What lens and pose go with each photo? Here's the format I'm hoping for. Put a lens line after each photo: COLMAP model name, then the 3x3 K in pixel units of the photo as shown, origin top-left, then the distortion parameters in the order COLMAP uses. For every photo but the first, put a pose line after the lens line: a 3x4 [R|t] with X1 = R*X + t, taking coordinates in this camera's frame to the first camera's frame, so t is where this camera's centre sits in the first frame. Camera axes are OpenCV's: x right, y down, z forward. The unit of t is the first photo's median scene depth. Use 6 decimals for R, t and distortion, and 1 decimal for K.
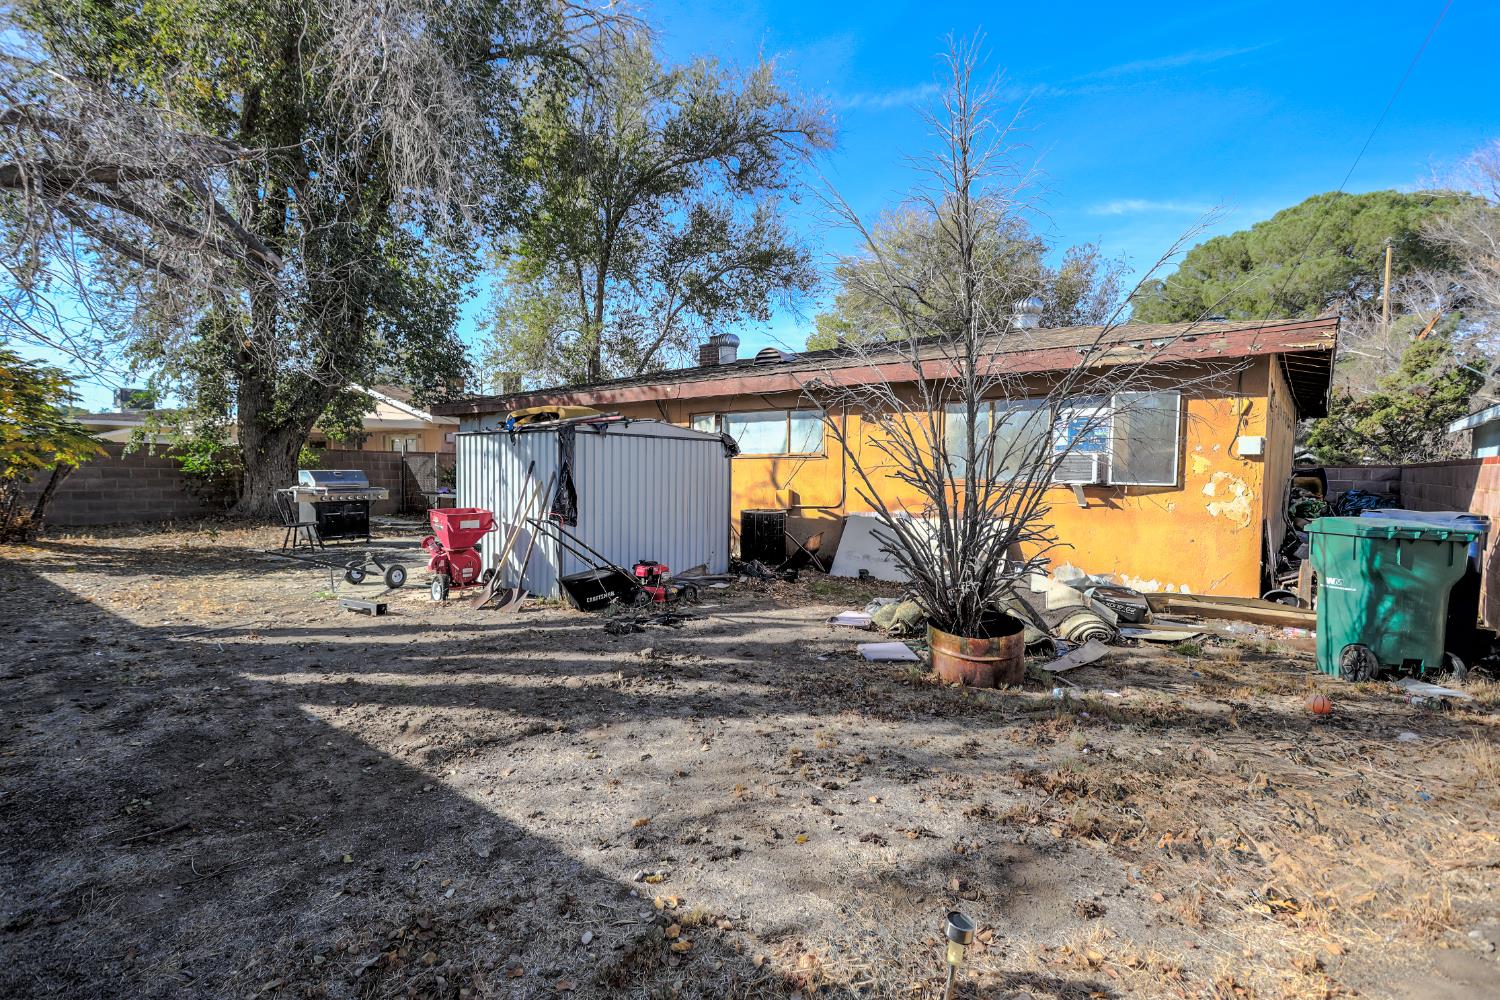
lens RADIAL K [[752.8, 0, 750.0], [0, 752.8, 500.0], [0, 0, 1]] dist [0.028330, 0.000219]
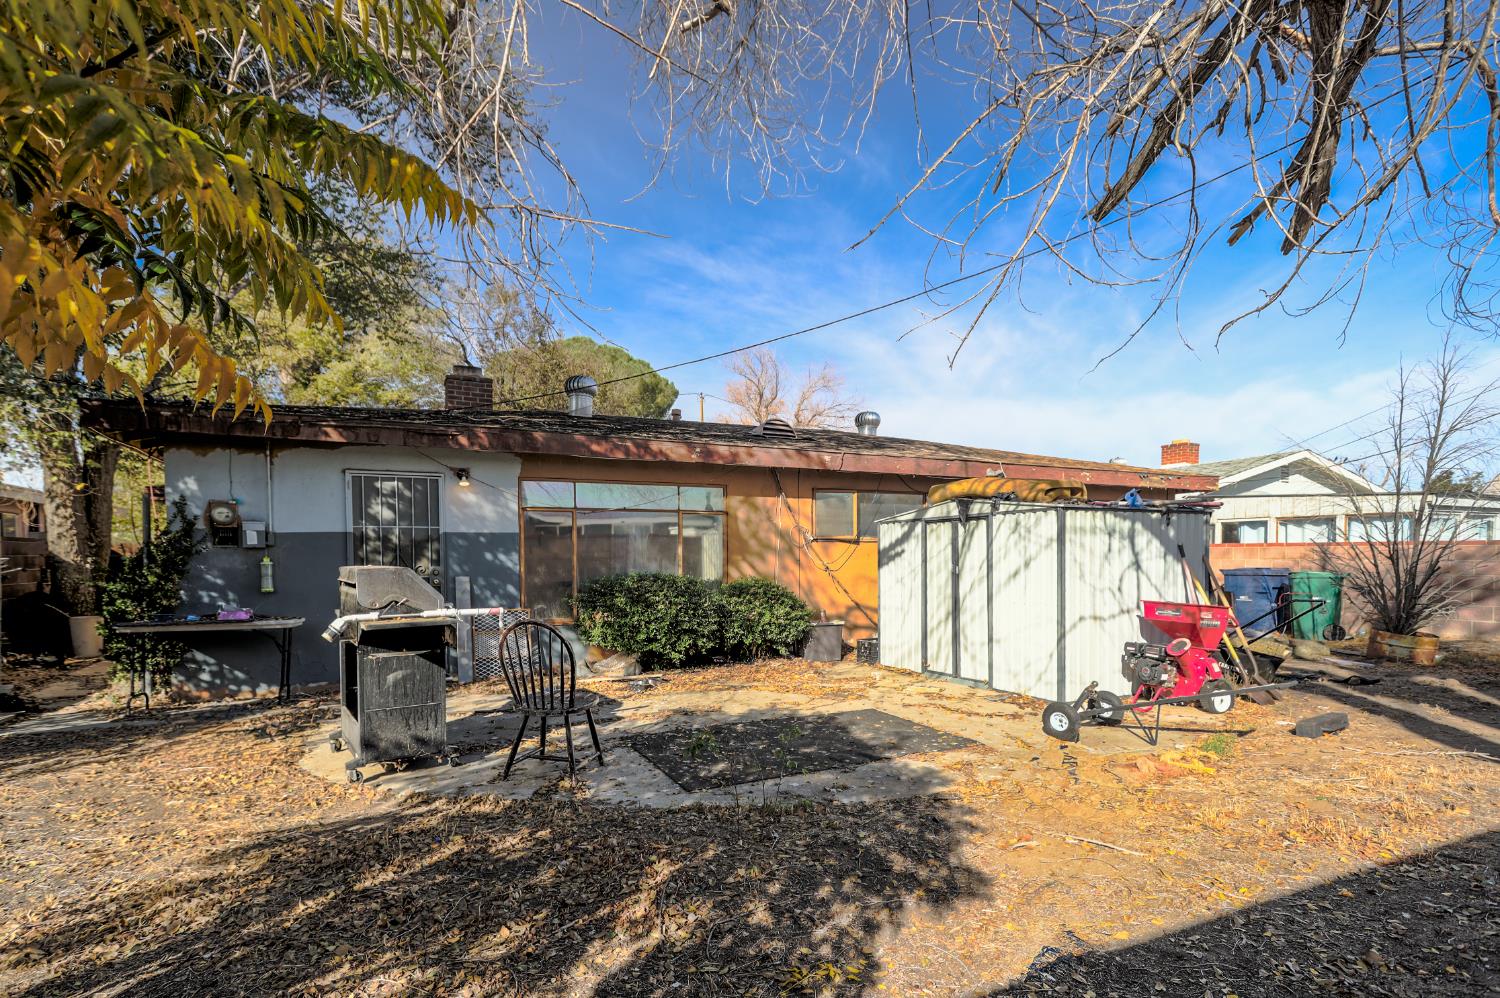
lens RADIAL K [[732.6, 0, 748.5], [0, 732.6, 542.6], [0, 0, 1]] dist [-0.034188, -0.000038]
pose [[0.388840, -0.000210, 0.921305, -1.213729], [0.050358, 0.998510, -0.021027, -0.054451], [-0.919928, 0.054571, 0.388271, 1.047085]]
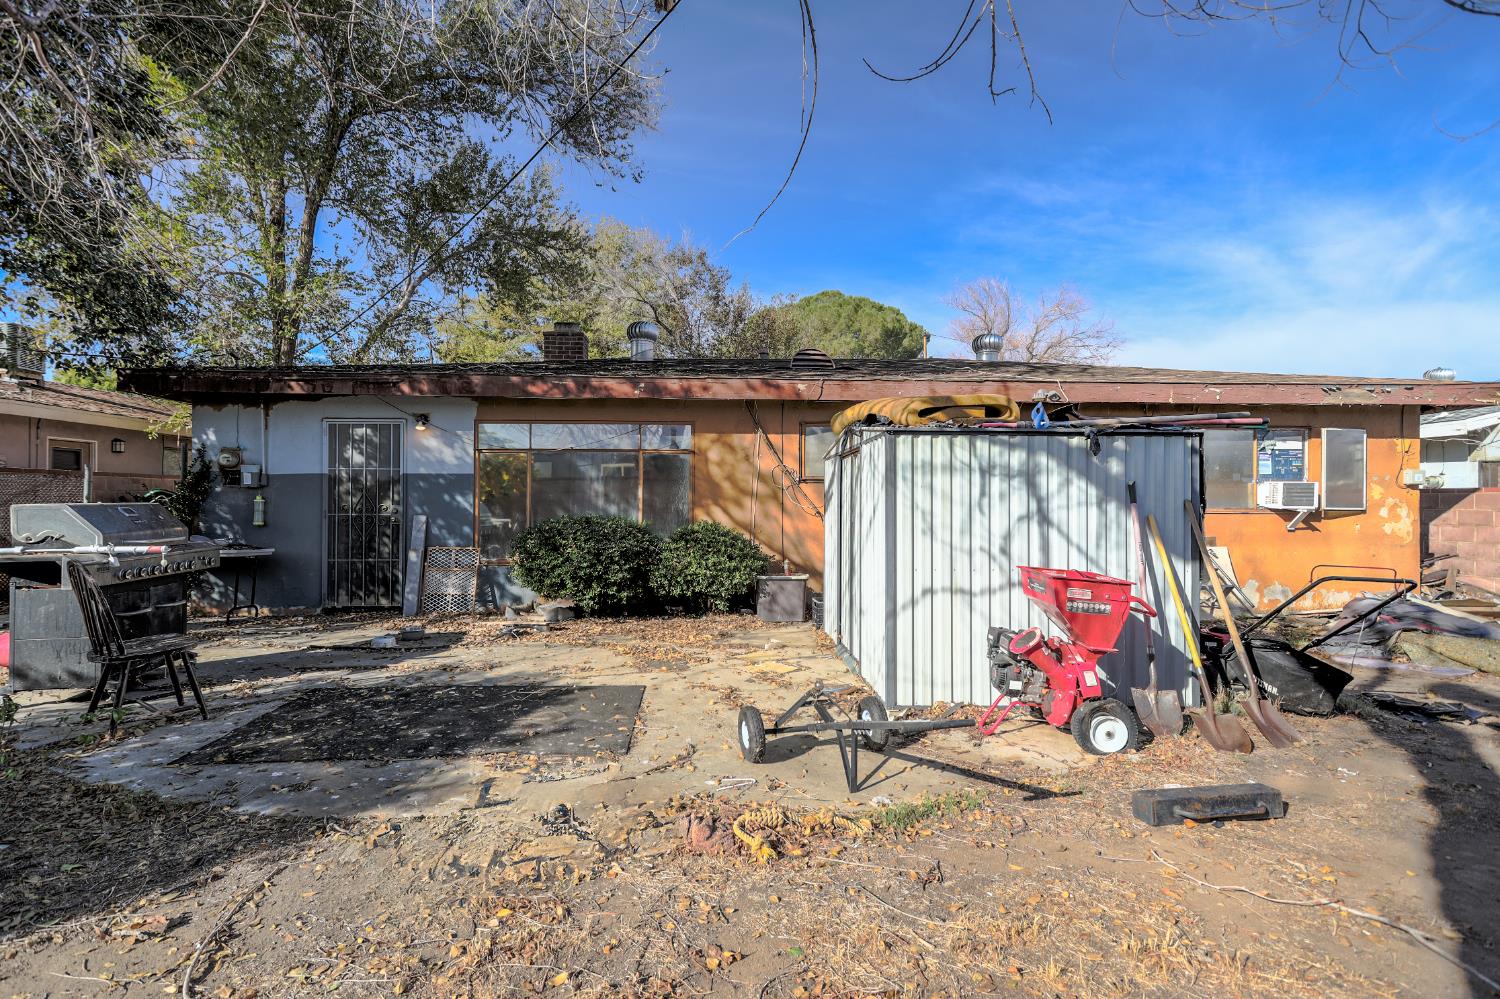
lens RADIAL K [[734.6, 0, 750.0], [0, 734.6, 499.5], [0, 0, 1]] dist [0.012069, -0.000181]
pose [[0.740555, -0.003372, 0.671987, -0.837955], [0.031561, 0.999058, -0.029768, -0.027955], [-0.671254, 0.043254, 0.739964, 0.709188]]
